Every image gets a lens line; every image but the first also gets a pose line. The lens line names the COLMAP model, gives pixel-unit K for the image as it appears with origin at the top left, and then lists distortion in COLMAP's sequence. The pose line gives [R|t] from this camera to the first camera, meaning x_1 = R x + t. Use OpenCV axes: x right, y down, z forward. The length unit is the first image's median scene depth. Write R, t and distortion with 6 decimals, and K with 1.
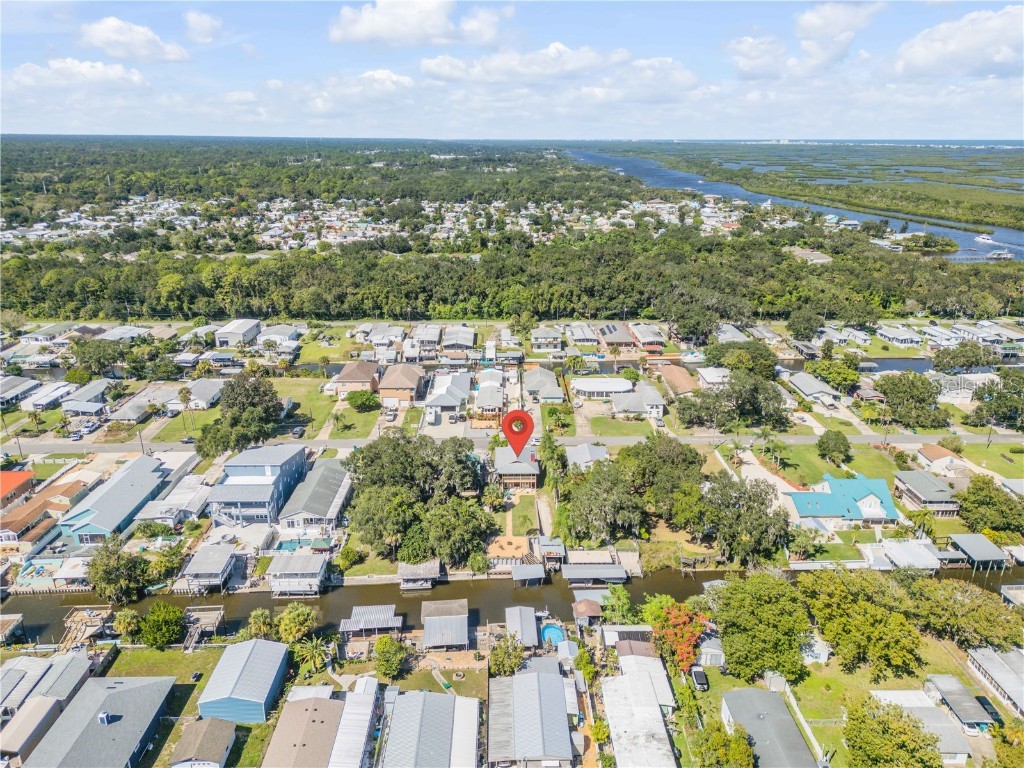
lens RADIAL K [[717.3, 0, 512.0], [0, 717.3, 384.0], [0, 0, 1]] dist [0.104178, -0.113126]
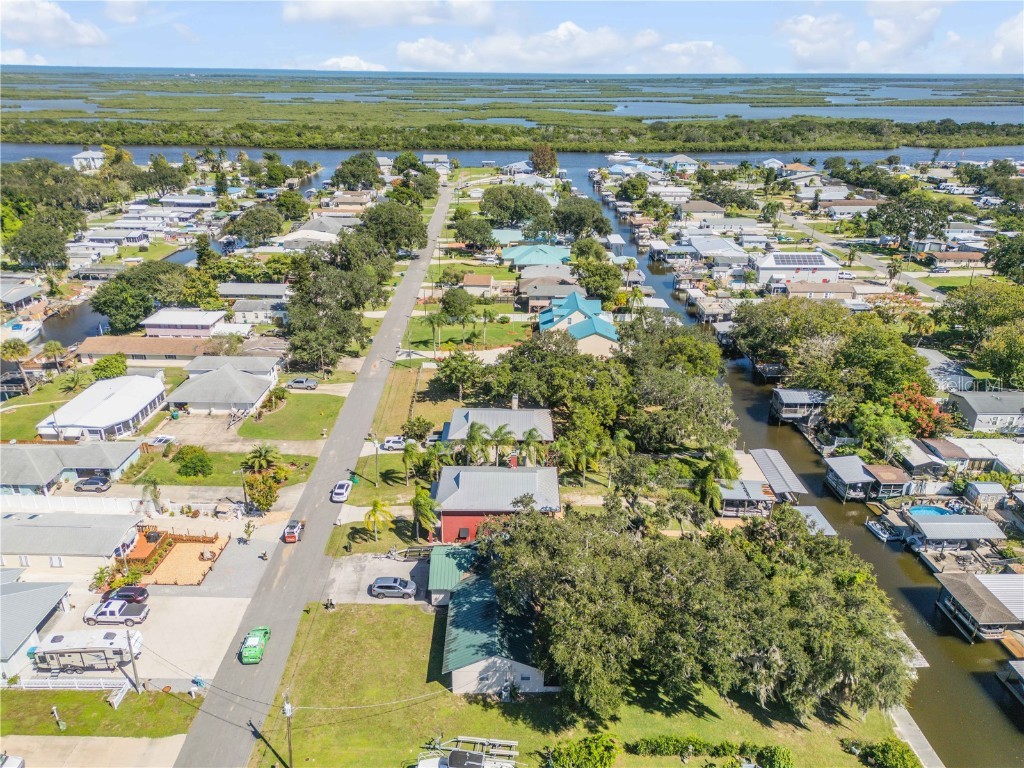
lens RADIAL K [[718.8, 0, 512.0], [0, 718.8, 384.0], [0, 0, 1]] dist [0.083500, -0.086616]
pose [[0.032367, -0.401515, 0.915280, -0.336802], [0.317950, 0.872324, 0.371428, -0.114302], [-0.947555, 0.278991, 0.155896, 0.687483]]
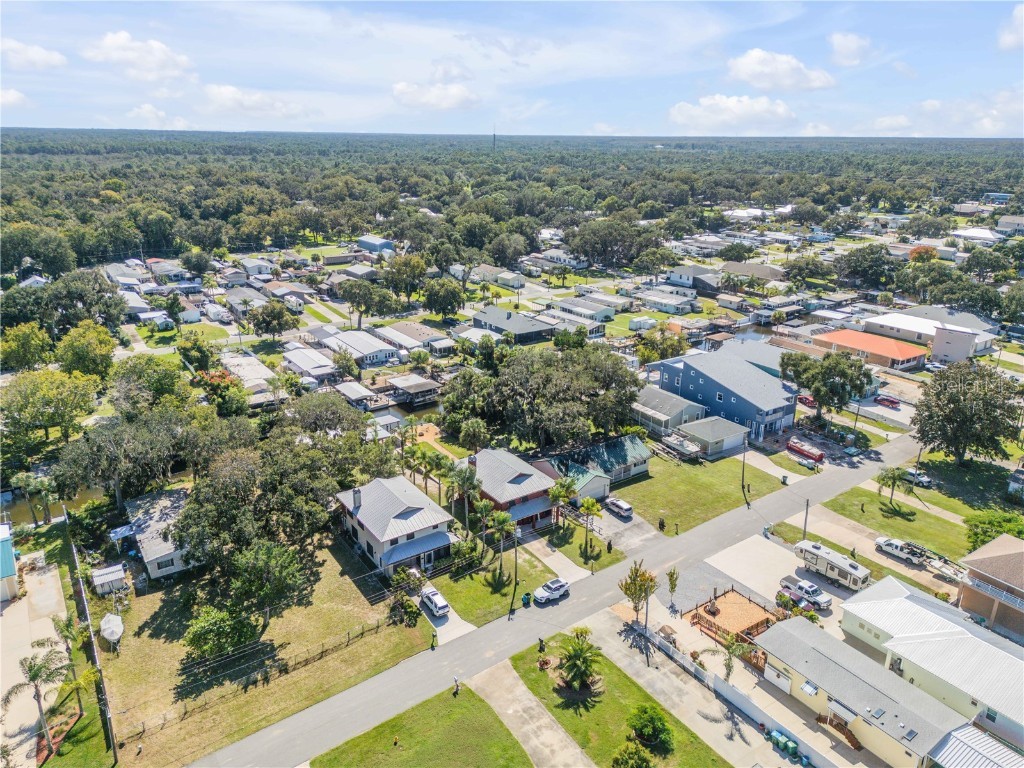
lens RADIAL K [[718.8, 0, 512.0], [0, 718.8, 384.0], [0, 0, 1]] dist [0.083500, -0.086616]
pose [[-0.834569, 0.165768, -0.525371, 0.236578], [-0.194552, 0.803523, 0.562584, -0.232422], [0.515407, 0.571727, -0.638345, 1.043512]]
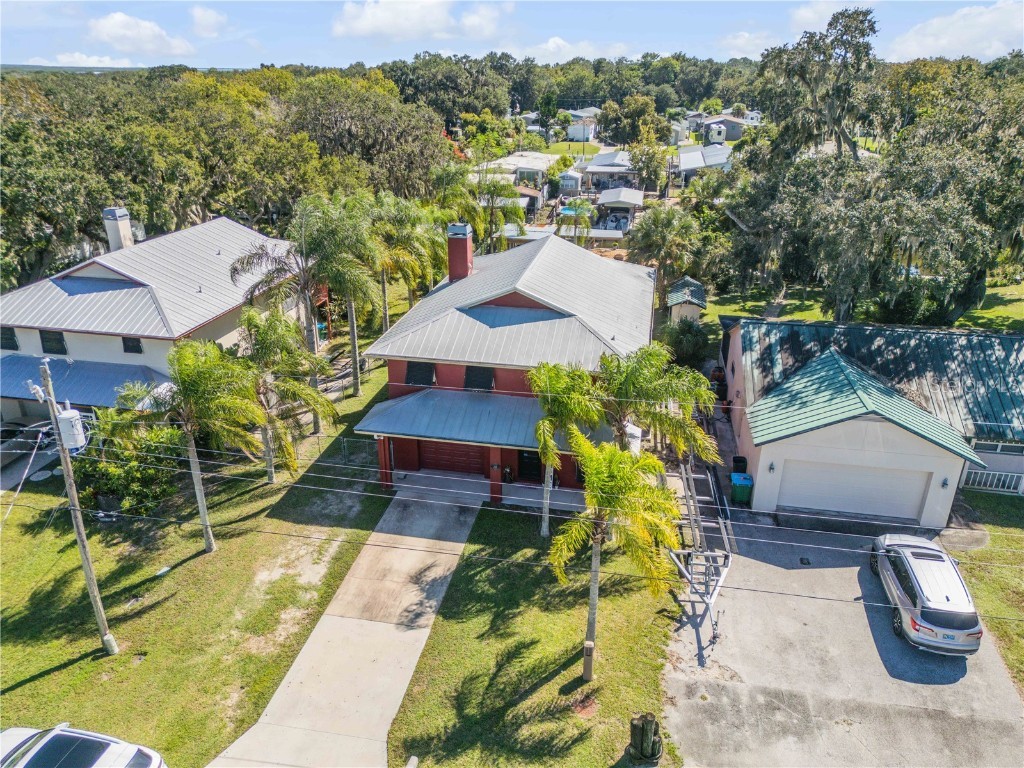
lens RADIAL K [[718.8, 0, 512.0], [0, 718.8, 384.0], [0, 0, 1]] dist [0.083500, -0.086616]
pose [[-0.976021, -0.095459, 0.195629, -0.020373], [0.061456, 0.741311, 0.668342, -0.002465], [-0.208822, 0.664338, -0.717668, 0.886021]]
